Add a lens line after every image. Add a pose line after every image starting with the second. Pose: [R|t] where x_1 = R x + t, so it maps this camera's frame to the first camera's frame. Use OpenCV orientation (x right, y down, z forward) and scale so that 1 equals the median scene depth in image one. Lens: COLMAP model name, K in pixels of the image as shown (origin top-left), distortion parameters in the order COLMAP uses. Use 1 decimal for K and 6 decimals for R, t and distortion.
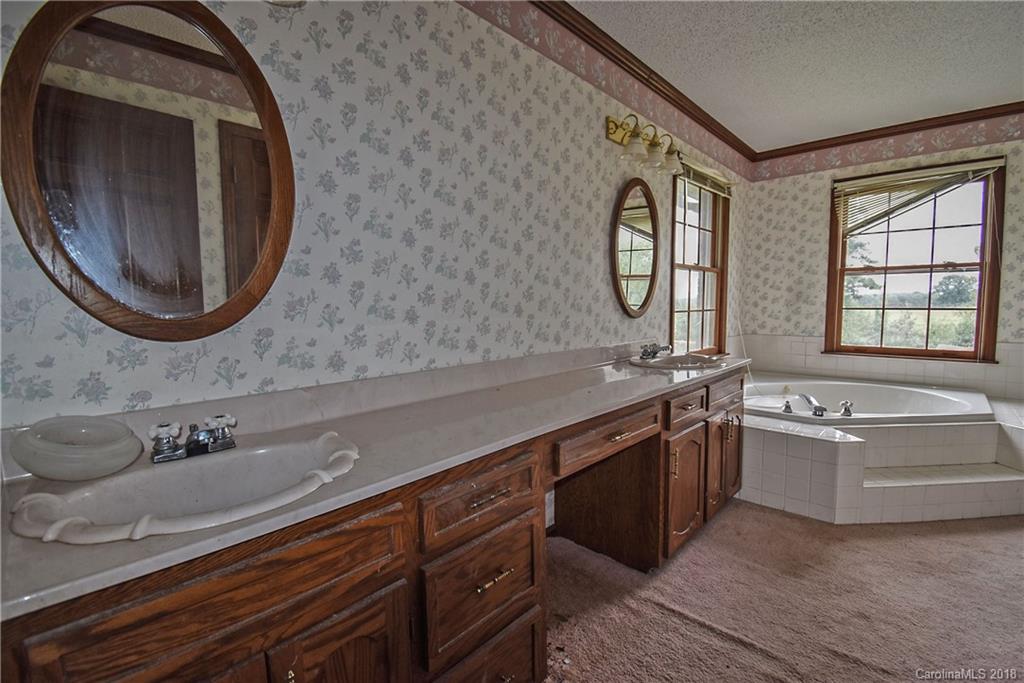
lens RADIAL K [[461.1, 0, 515.1], [0, 461.1, 346.4], [0, 0, 1]] dist [0.006704, -0.017543]
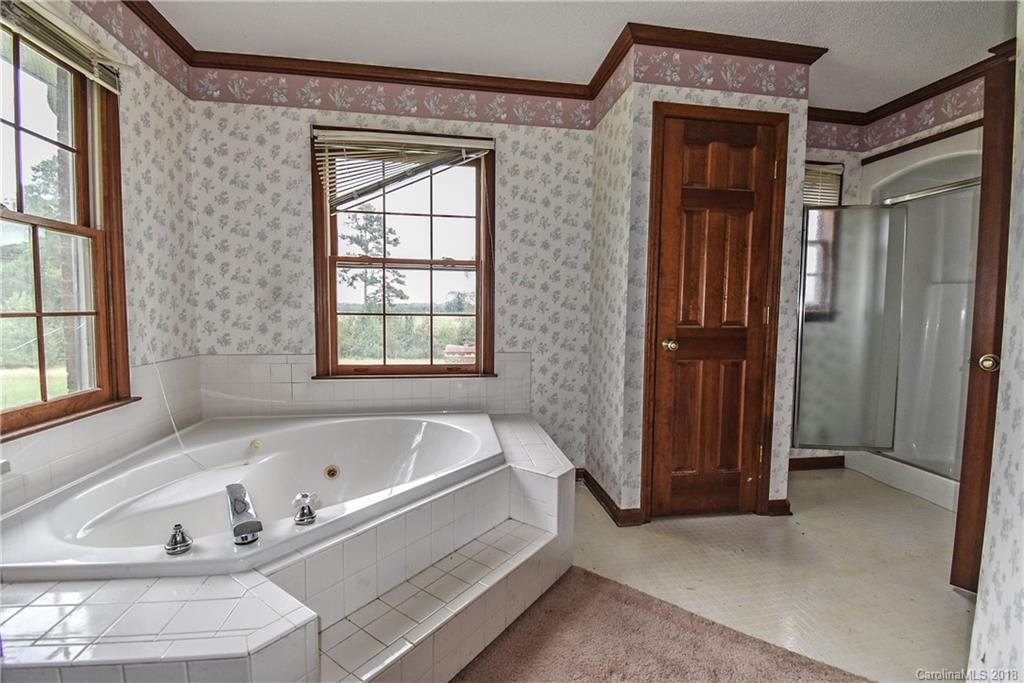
lens RADIAL K [[461.1, 0, 512.4], [0, 461.1, 340.4], [0, 0, 1]] dist [0.006704, -0.017543]
pose [[0.634159, -0.032630, 0.772514, 0.344801], [0.053535, 0.998564, -0.001769, -0.026218], [-0.771347, 0.042479, 0.634995, 0.355620]]
